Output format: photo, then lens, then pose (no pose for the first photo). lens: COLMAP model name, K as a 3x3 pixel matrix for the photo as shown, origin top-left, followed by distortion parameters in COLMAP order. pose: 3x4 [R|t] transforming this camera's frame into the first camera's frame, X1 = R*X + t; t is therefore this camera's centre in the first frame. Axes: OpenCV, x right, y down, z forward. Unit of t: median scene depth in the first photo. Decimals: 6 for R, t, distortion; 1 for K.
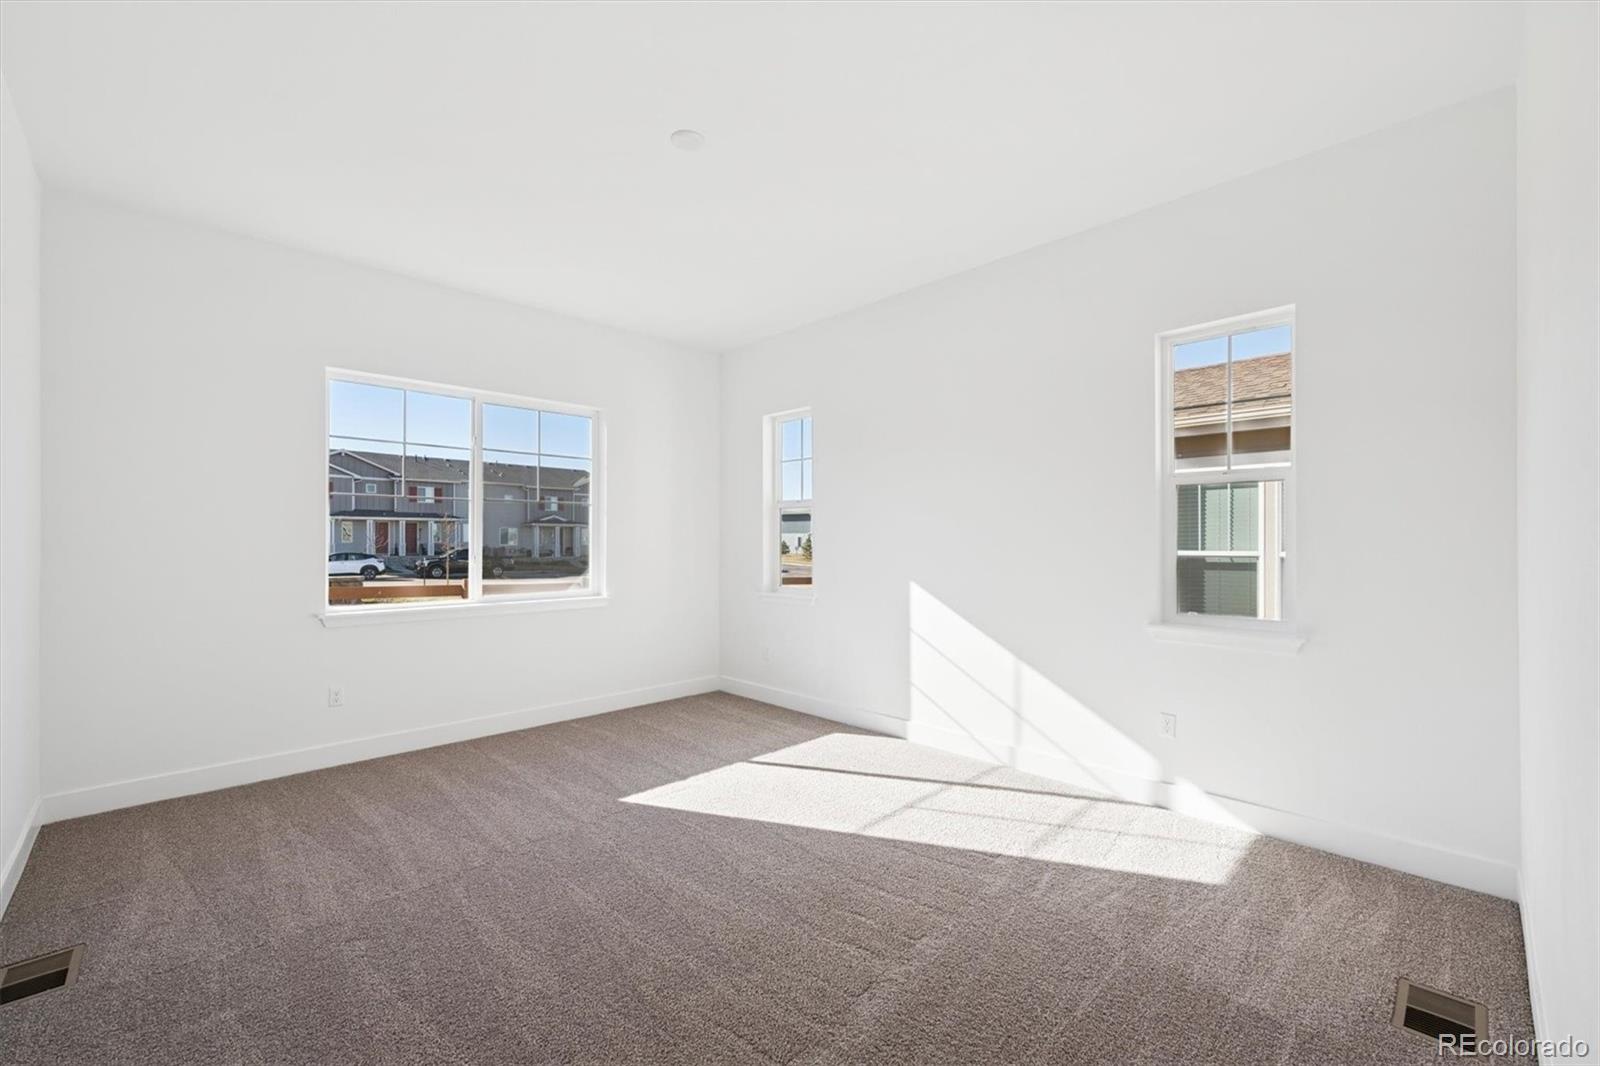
lens RADIAL K [[653.7, 0, 808.9], [0, 653.7, 534.3], [0, 0, 1]] dist [0.014234, -0.000273]
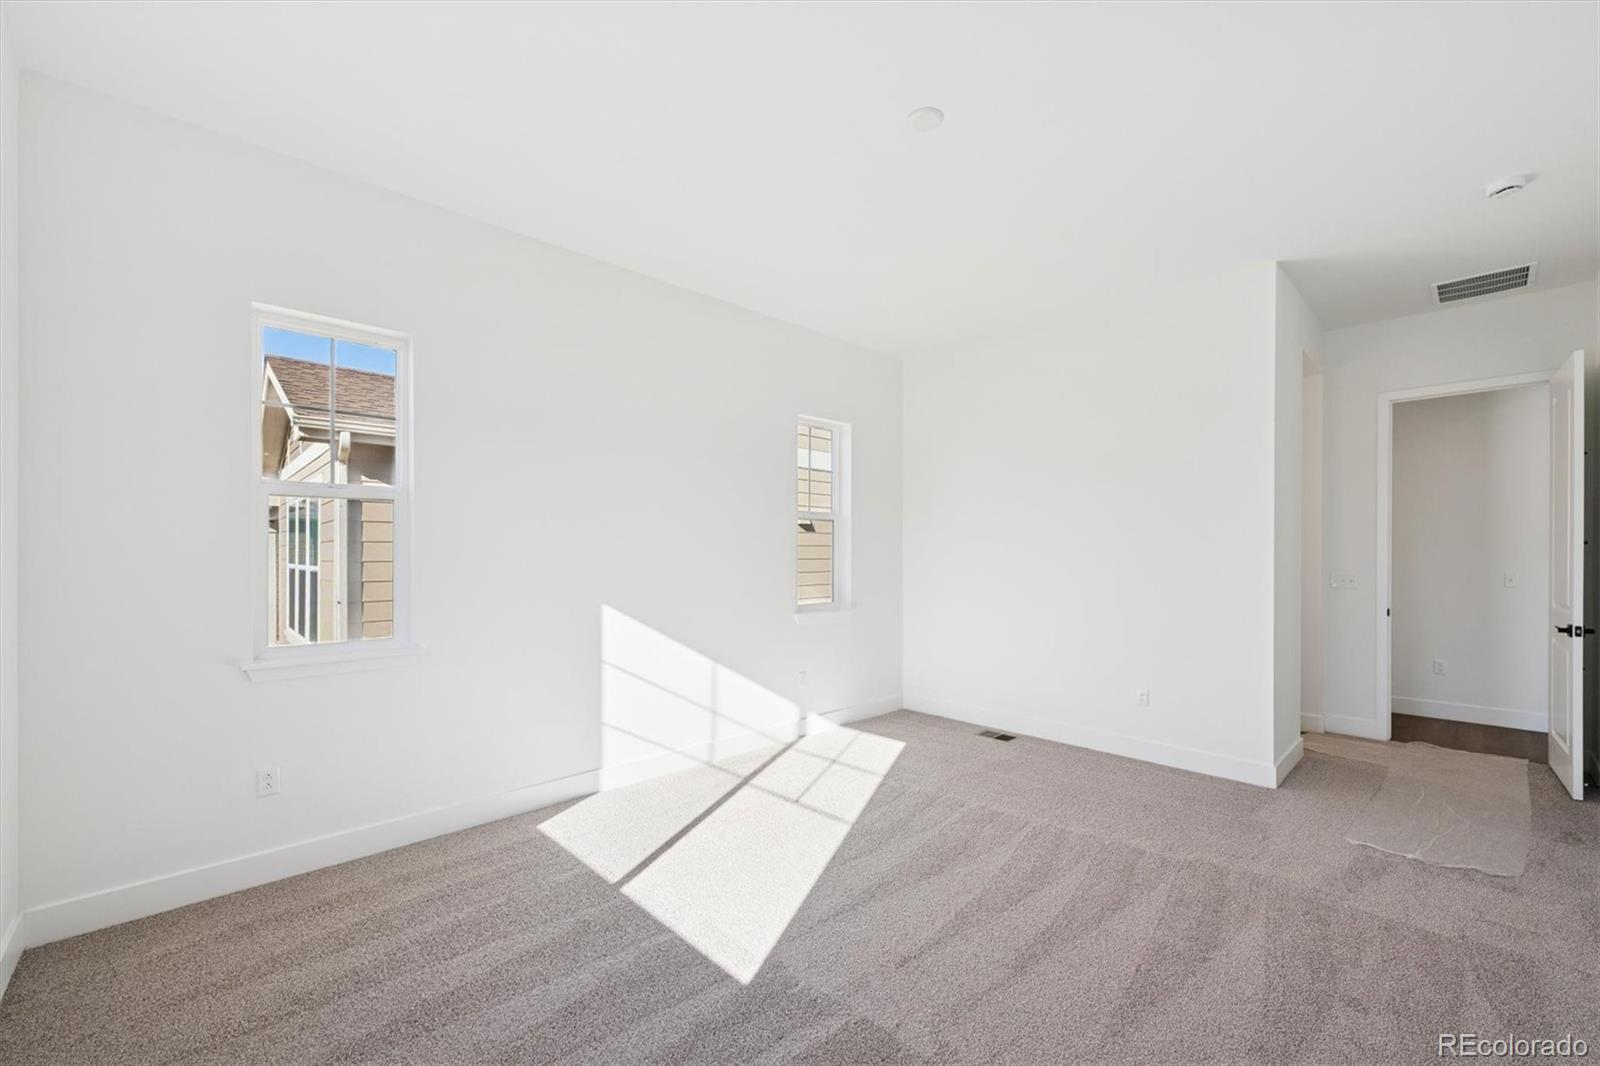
lens RADIAL K [[653.7, 0, 808.6], [0, 653.7, 547.1], [0, 0, 1]] dist [0.014234, -0.000273]
pose [[0.026280, 0.006935, 0.999631, -0.794700], [-0.005741, 0.999960, -0.006786, 0.000927], [-0.999638, -0.005561, 0.026319, 0.809876]]
